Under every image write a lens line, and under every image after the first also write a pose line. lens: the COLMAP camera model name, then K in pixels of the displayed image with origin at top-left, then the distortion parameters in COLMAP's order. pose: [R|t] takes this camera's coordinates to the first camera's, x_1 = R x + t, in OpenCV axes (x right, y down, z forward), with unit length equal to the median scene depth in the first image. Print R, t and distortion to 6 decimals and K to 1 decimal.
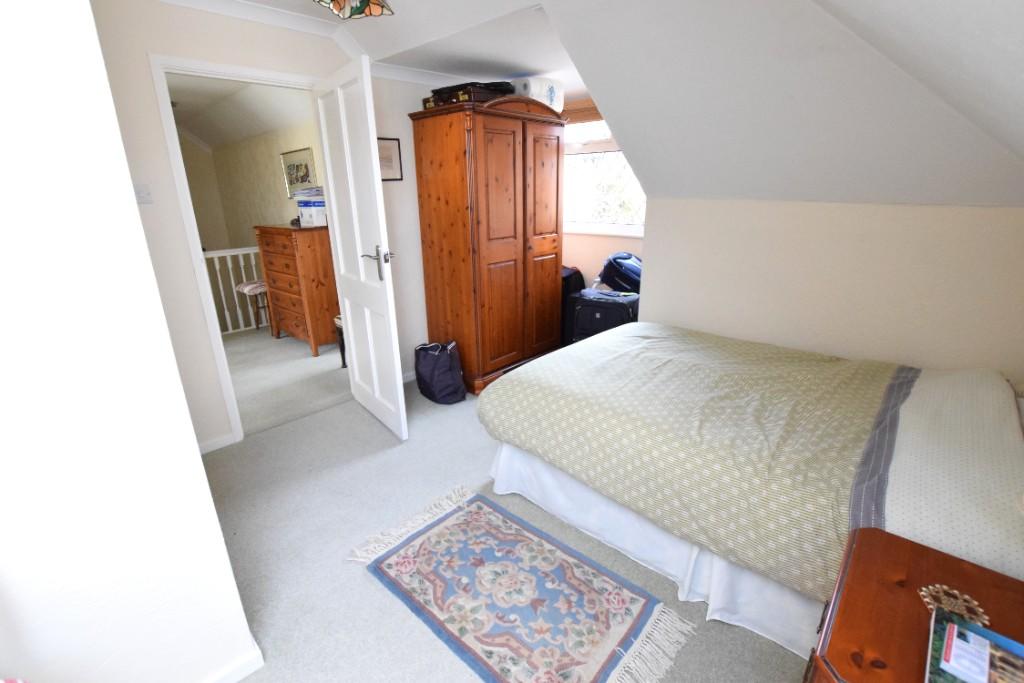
lens RADIAL K [[469.7, 0, 514.3], [0, 469.7, 339.0], [0, 0, 1]] dist [-0.020761, 0.000472]
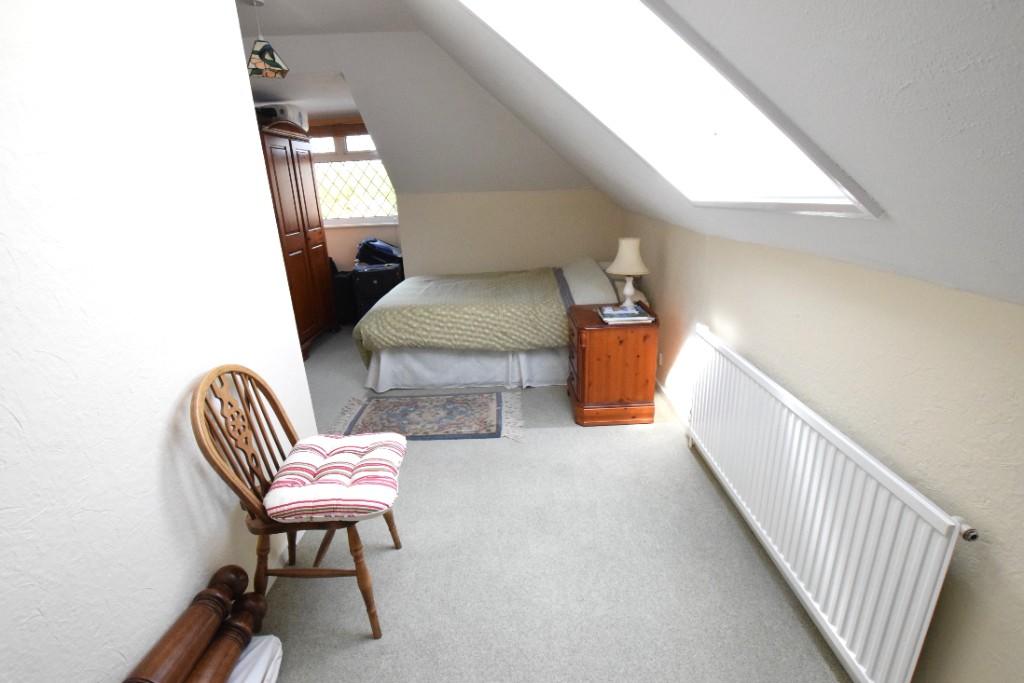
lens RADIAL K [[469.7, 0, 514.3], [0, 469.7, 339.0], [0, 0, 1]] dist [-0.020761, 0.000472]
pose [[0.742944, -0.233874, 0.627166, -0.640703], [0.238468, 0.967975, 0.078473, 0.154896], [-0.625434, 0.091258, 0.774922, -0.453944]]
